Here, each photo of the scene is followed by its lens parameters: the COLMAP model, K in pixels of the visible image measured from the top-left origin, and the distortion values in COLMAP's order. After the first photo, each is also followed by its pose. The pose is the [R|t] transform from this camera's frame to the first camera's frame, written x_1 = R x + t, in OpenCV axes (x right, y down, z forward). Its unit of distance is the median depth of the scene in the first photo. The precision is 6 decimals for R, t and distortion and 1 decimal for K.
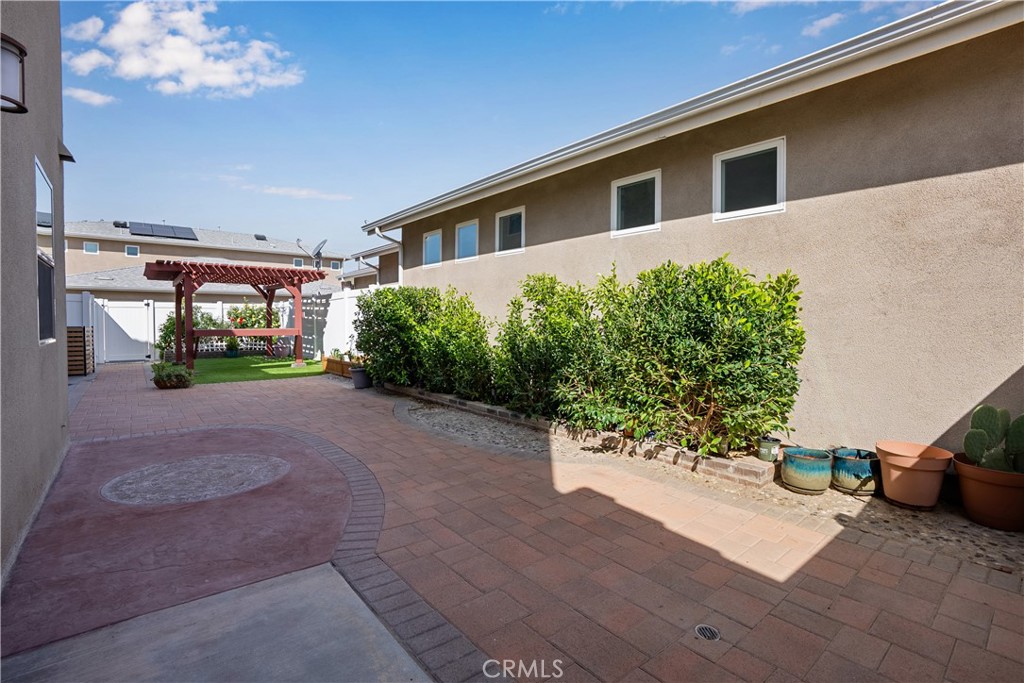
lens RADIAL K [[490.8, 0, 509.0], [0, 490.8, 338.0], [0, 0, 1]] dist [-0.004701, -0.000363]
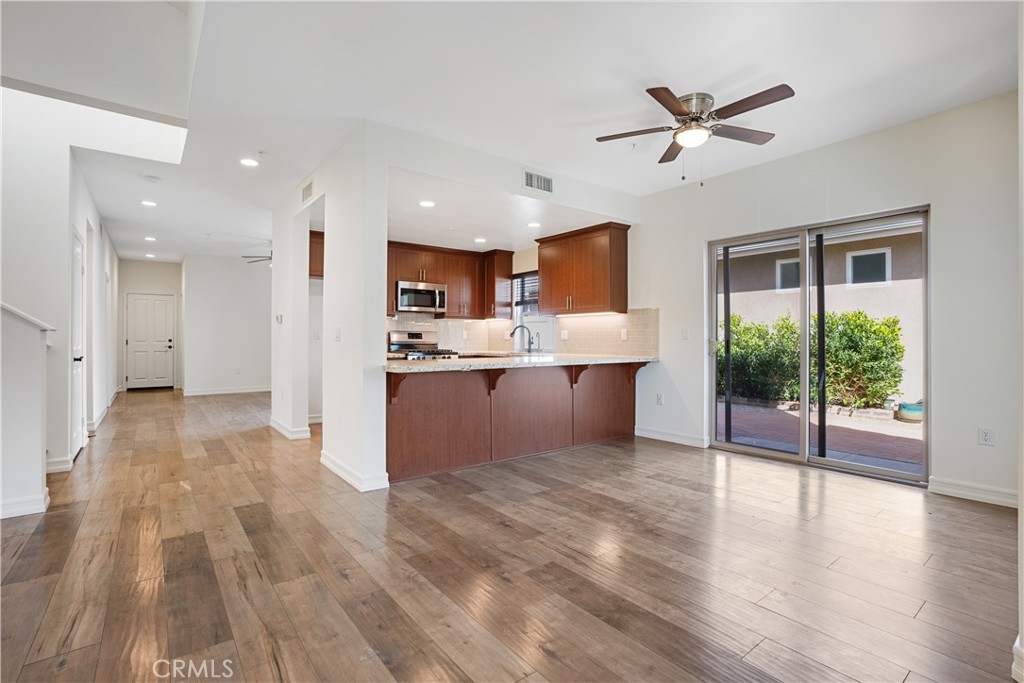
lens RADIAL K [[490.7, 0, 507.3], [0, 490.7, 343.3], [0, 0, 1]] dist [0.003345, 0.006331]
pose [[0.999753, -0.004434, -0.021771, -0.994034], [0.003904, 0.999696, -0.024344, 0.017118], [0.021872, 0.024253, 0.999467, -1.070392]]
